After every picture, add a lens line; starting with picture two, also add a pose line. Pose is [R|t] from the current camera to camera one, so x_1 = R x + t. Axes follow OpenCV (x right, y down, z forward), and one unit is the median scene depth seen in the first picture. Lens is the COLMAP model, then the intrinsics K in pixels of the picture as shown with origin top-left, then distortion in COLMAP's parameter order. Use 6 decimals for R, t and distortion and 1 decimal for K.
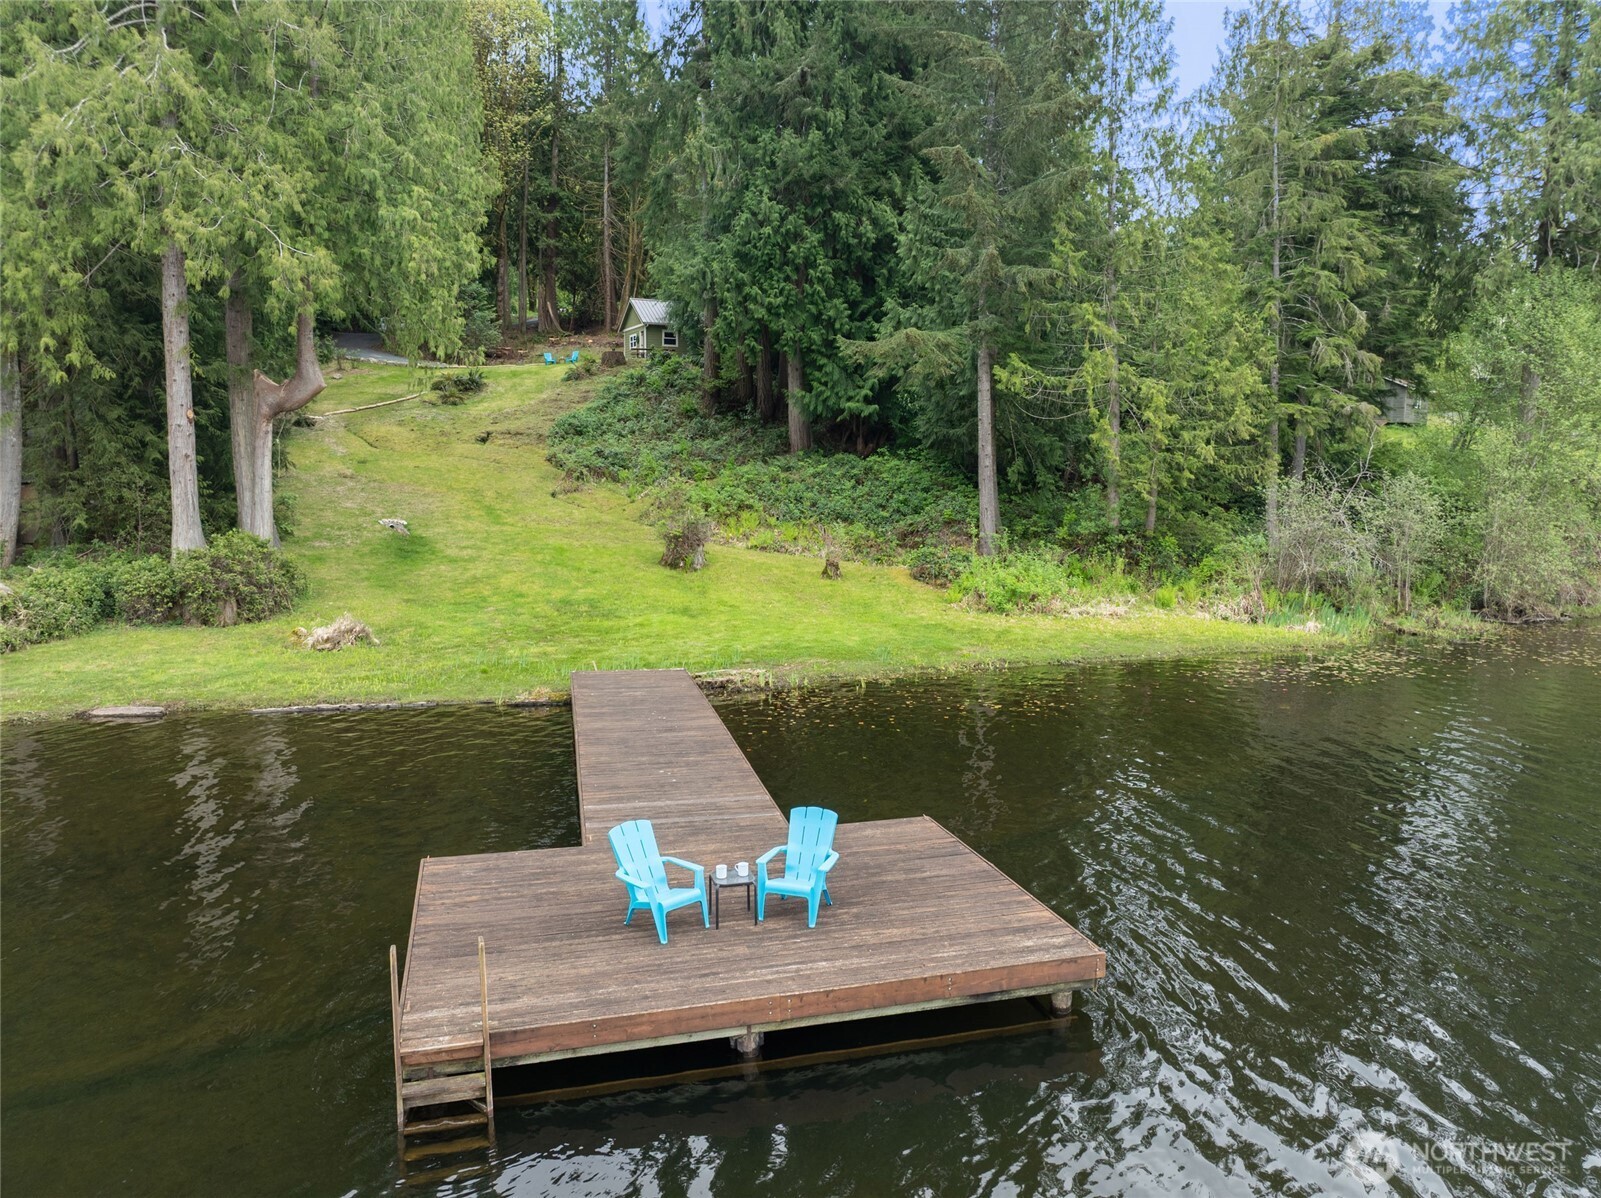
lens RADIAL K [[1133.5, 0, 807.8], [0, 1133.5, 598.7], [0, 0, 1]] dist [-0.035091, -0.008410]
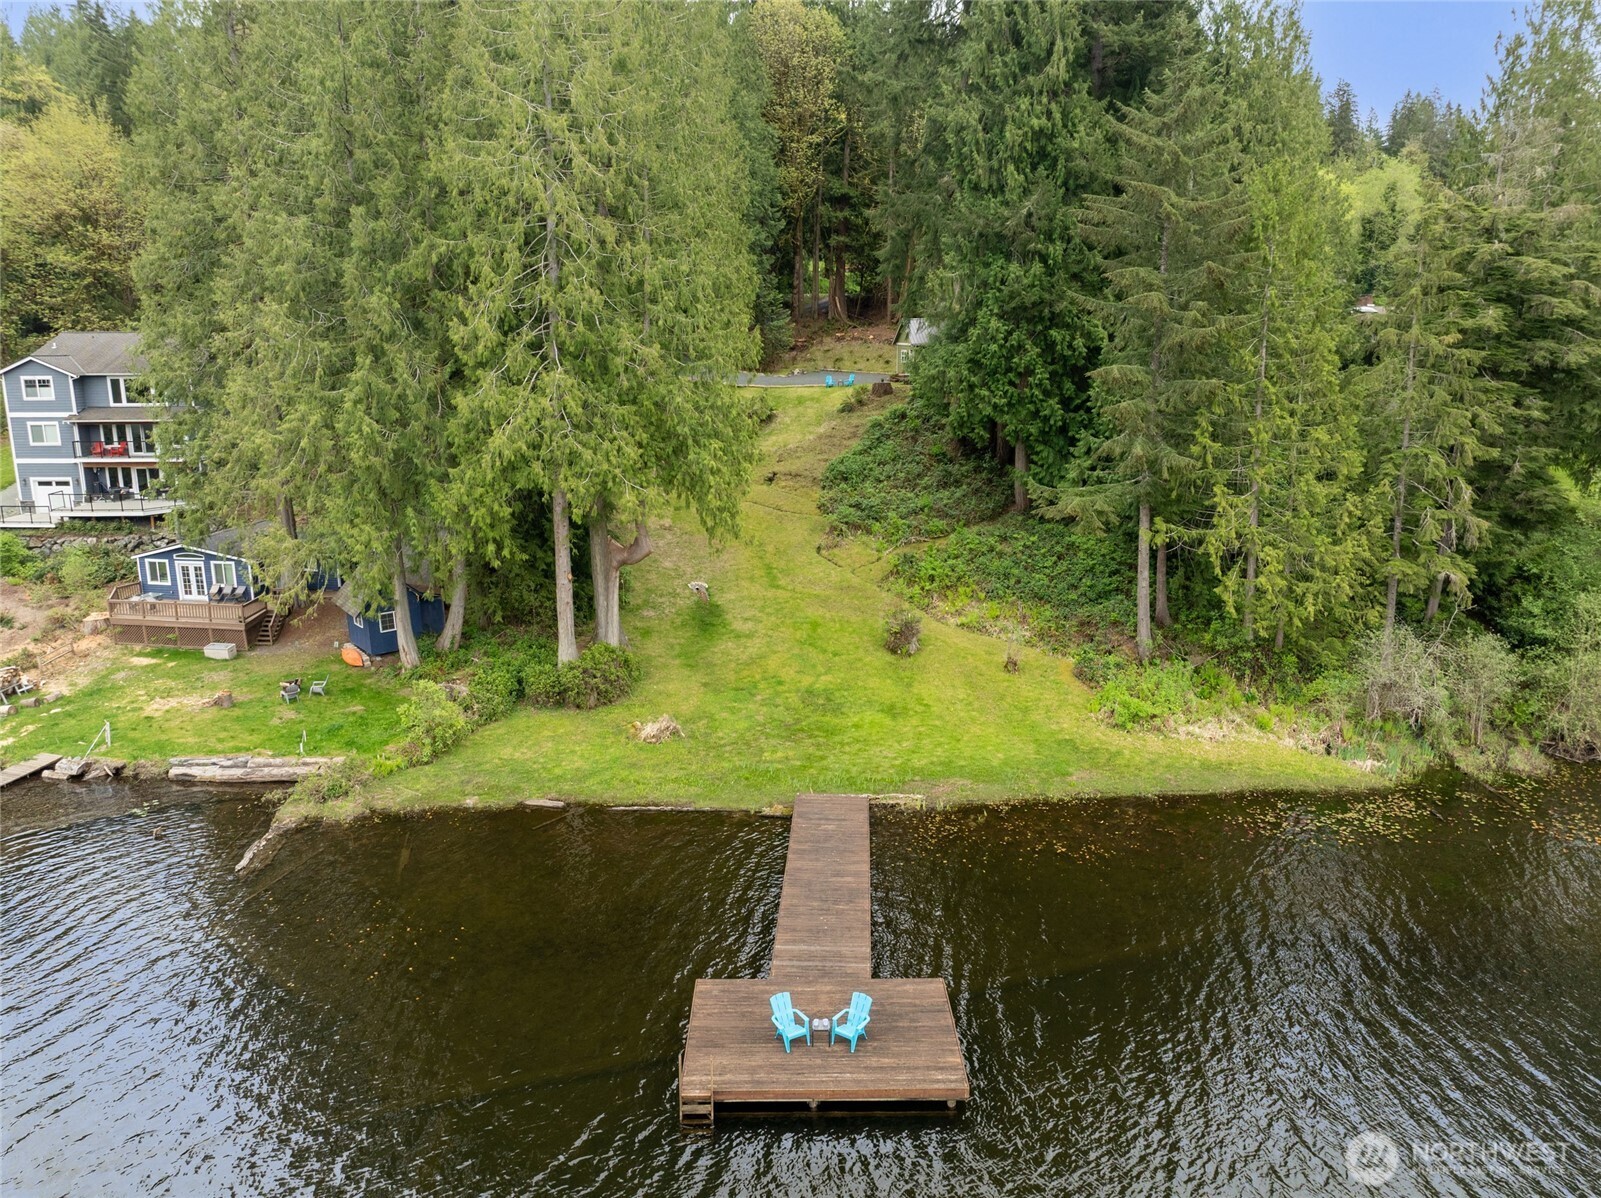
lens RADIAL K [[1133.5, 0, 805.9], [0, 1133.5, 603.8], [0, 0, 1]] dist [-0.035091, -0.008410]
pose [[0.964678, 0.058107, -0.256943, 0.121062], [-0.028108, 0.992505, 0.118925, -0.239297], [0.261928, -0.107502, 0.959081, -0.305313]]
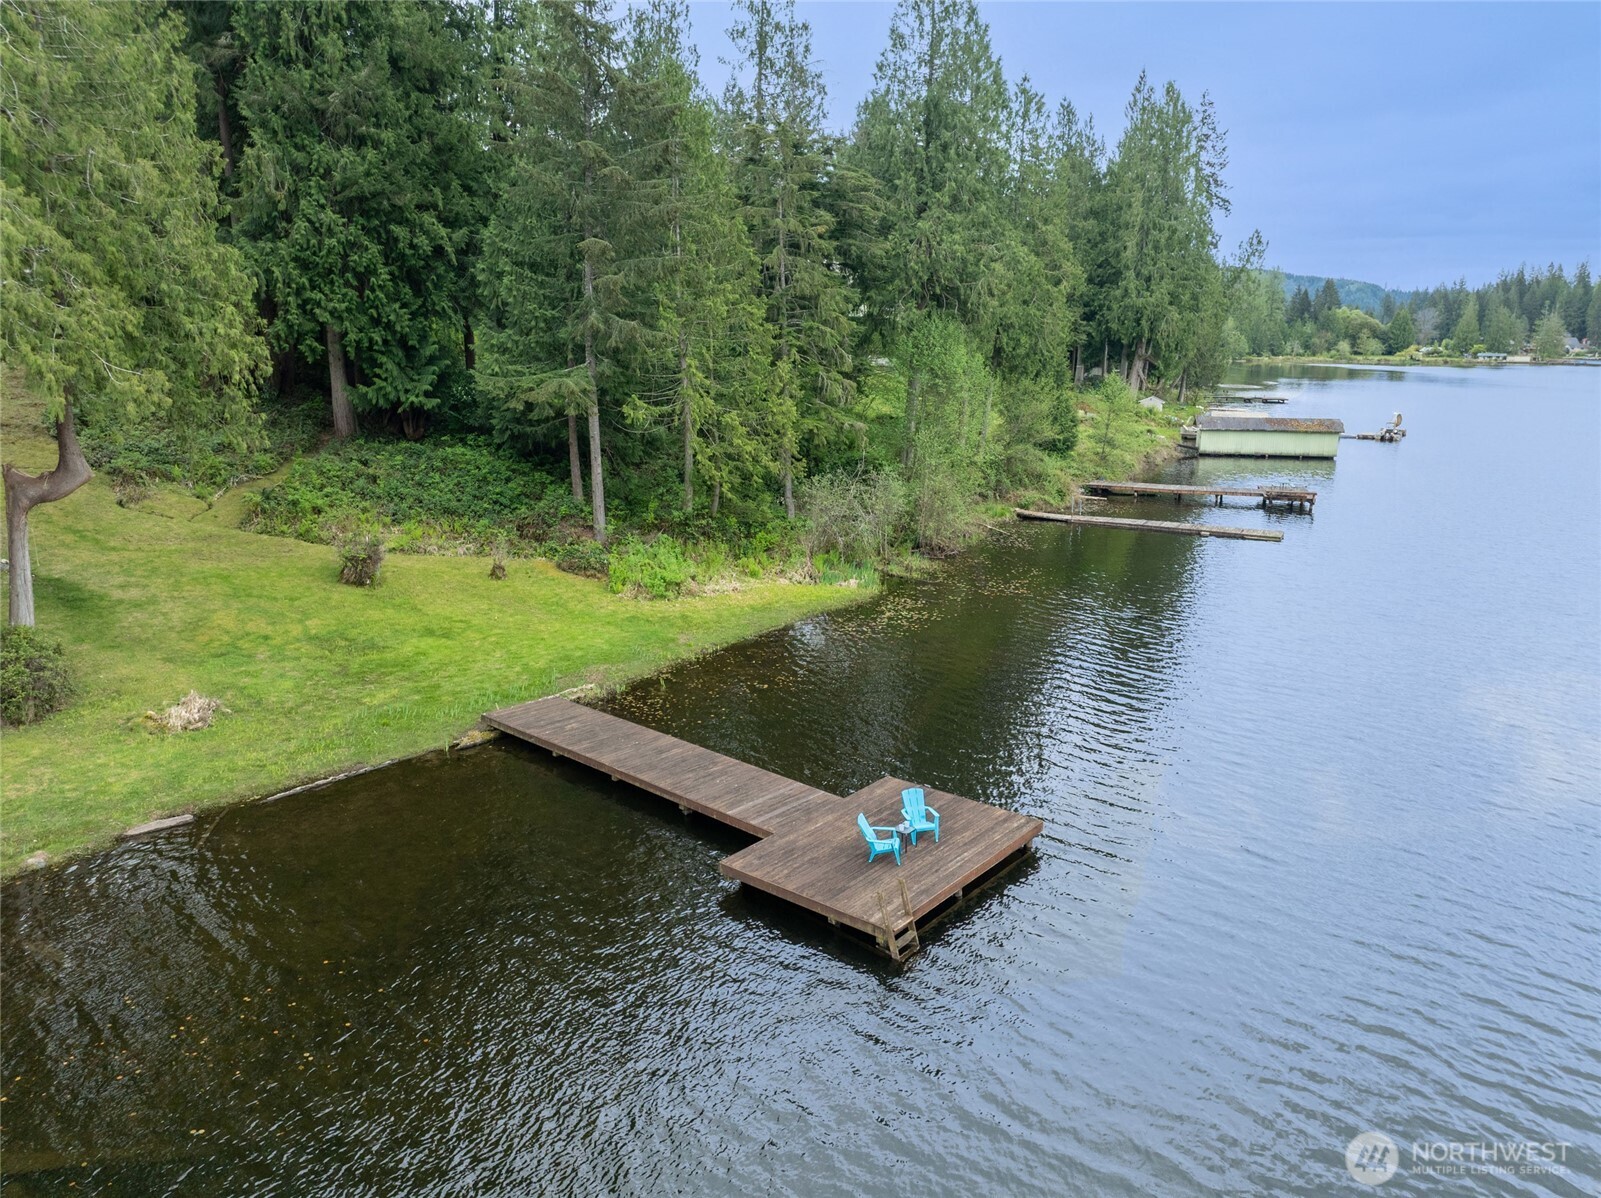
lens RADIAL K [[1133.5, 0, 809.3], [0, 1133.5, 597.1], [0, 0, 1]] dist [-0.035091, -0.008410]
pose [[0.817766, -0.130821, 0.560487, -0.379313], [0.063935, 0.988446, 0.137427, -0.140205], [-0.571989, -0.076548, 0.816681, -0.178908]]
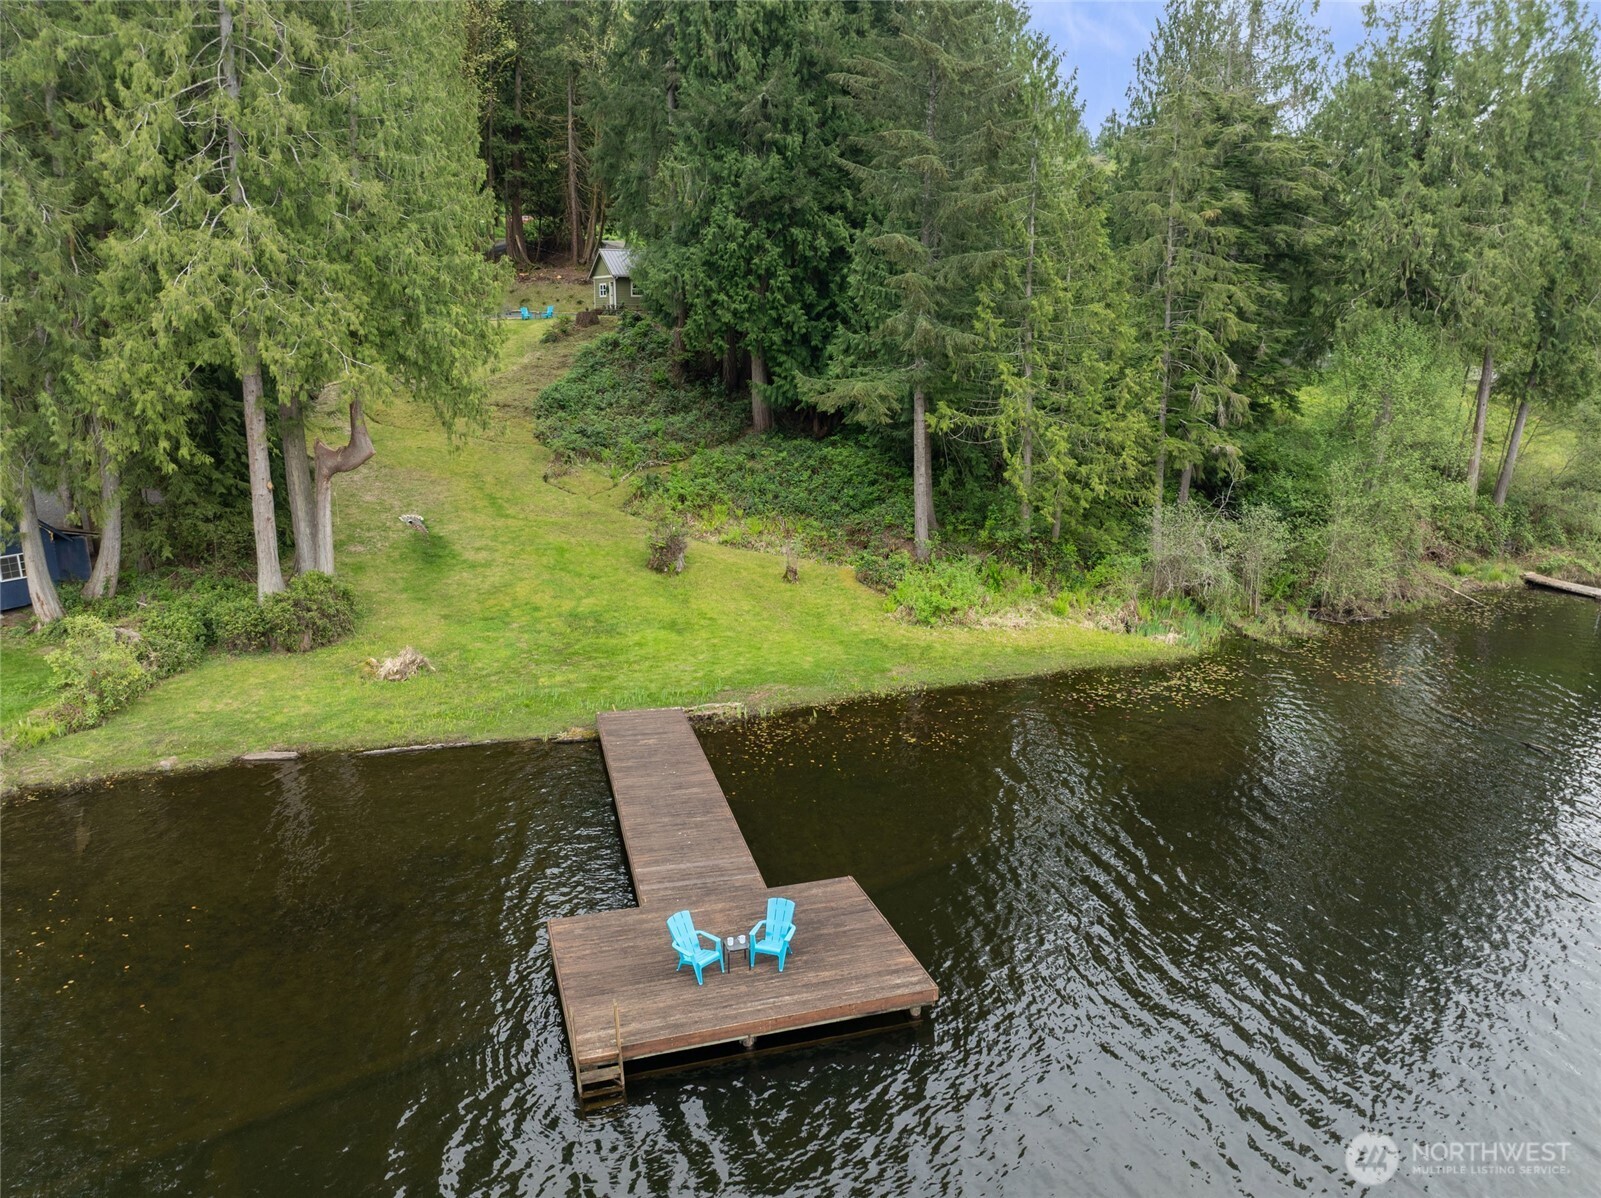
lens RADIAL K [[1133.5, 0, 807.4], [0, 1133.5, 603.0], [0, 0, 1]] dist [-0.035091, -0.008410]
pose [[0.999358, -0.004652, 0.035510, -0.004231], [0.000291, 0.992548, 0.121857, -0.138853], [-0.035813, -0.121768, 0.991912, -0.195366]]
